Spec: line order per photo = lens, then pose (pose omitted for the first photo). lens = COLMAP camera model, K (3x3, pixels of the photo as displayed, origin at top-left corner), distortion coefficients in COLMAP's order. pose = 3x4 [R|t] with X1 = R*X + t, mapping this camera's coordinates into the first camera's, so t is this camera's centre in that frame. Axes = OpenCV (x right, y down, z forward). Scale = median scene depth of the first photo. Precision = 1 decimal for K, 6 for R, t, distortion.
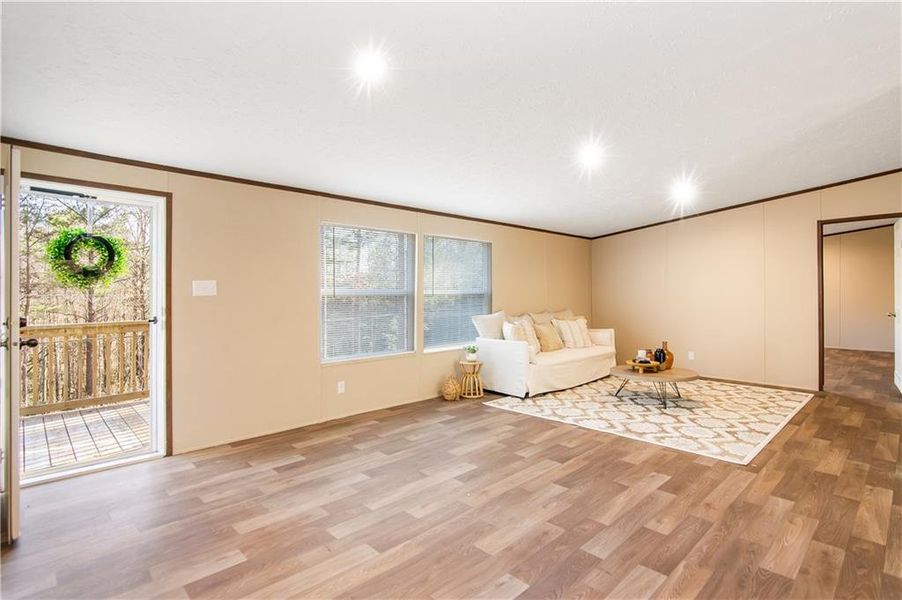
lens RADIAL K [[449.1, 0, 449.5], [0, 449.1, 296.9], [0, 0, 1]] dist [0.001163, 0.001340]
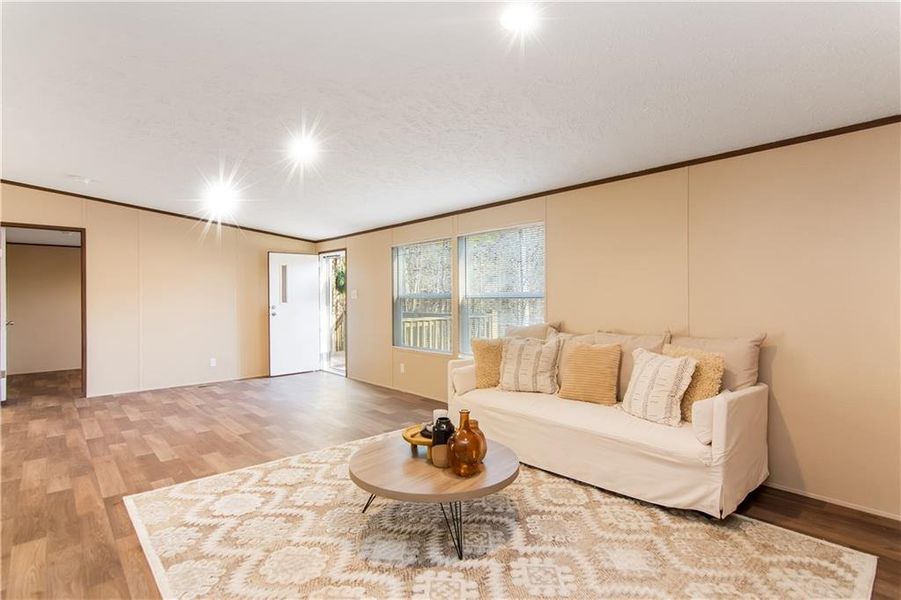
lens RADIAL K [[448.6, 0, 449.0], [0, 448.6, 296.9], [0, 0, 1]] dist [0.001163, 0.001340]
pose [[-0.032941, 0.003293, -0.999452, 1.452529], [-0.000846, 0.999994, 0.003323, -0.016582], [0.999457, 0.000955, -0.032938, 1.600056]]
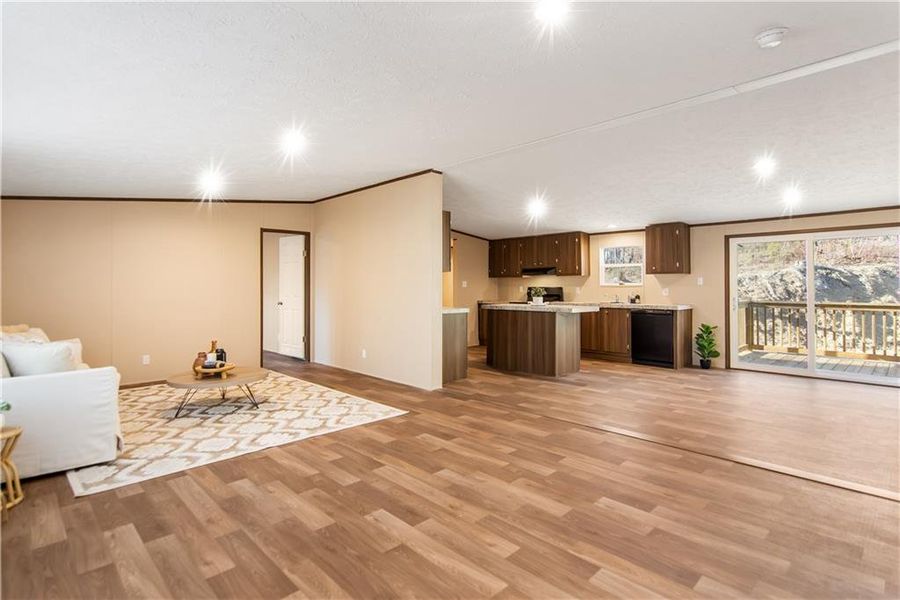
lens RADIAL K [[454.0, 0, 450.0], [0, 454.0, 300.0], [0, 0, 1]] dist [0.002833, 0.000038]
pose [[-0.015752, -0.025836, 0.999542, -0.695341], [0.009594, 0.999616, 0.025989, -0.003717], [-0.999830, 0.009999, -0.015498, 0.860664]]
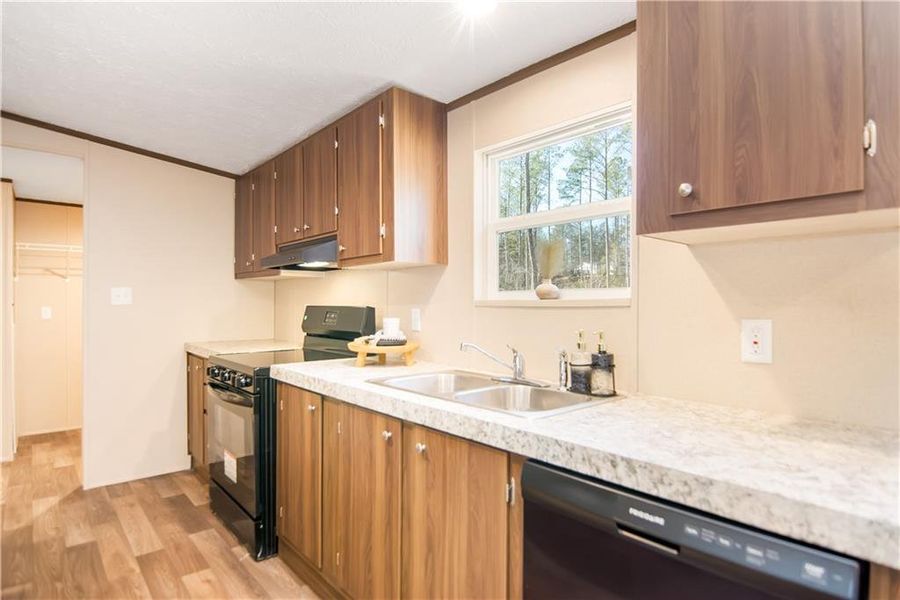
lens RADIAL K [[493.5, 0, 450.0], [0, 493.5, 300.0], [0, 0, 1]] dist [-0.019031, -0.000071]
pose [[0.053215, 0.010409, 0.998529, 1.116282], [0.004066, 0.999935, -0.010641, -0.005651], [-0.998575, 0.004627, 0.053170, -0.010332]]
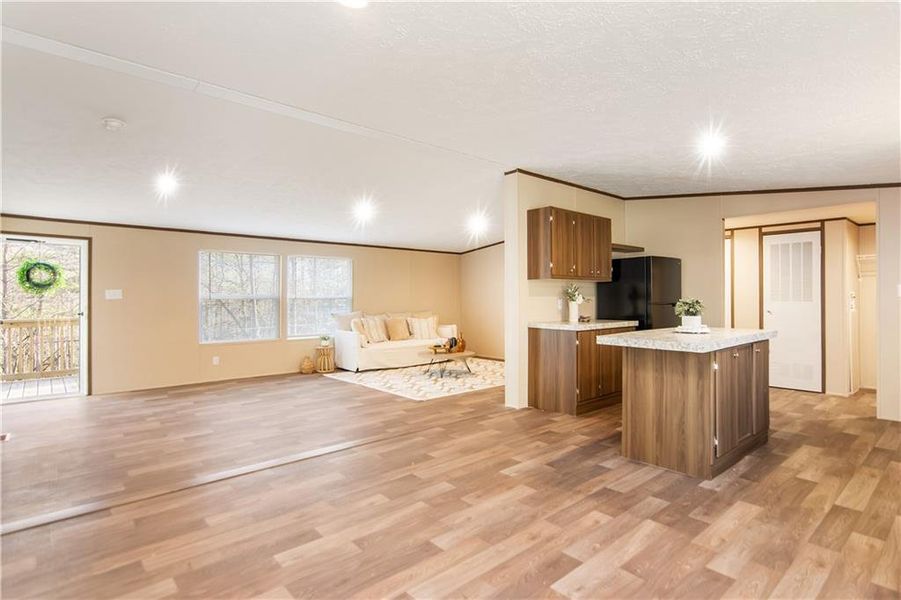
lens RADIAL K [[465.3, 0, 451.2], [0, 465.3, 299.0], [0, 0, 1]] dist [0.000449, 0.000452]
pose [[0.999173, 0.000349, -0.040654, 0.818895], [-0.000568, 0.999985, -0.005374, 0.006505], [0.040651, 0.005393, 0.999159, -0.698798]]
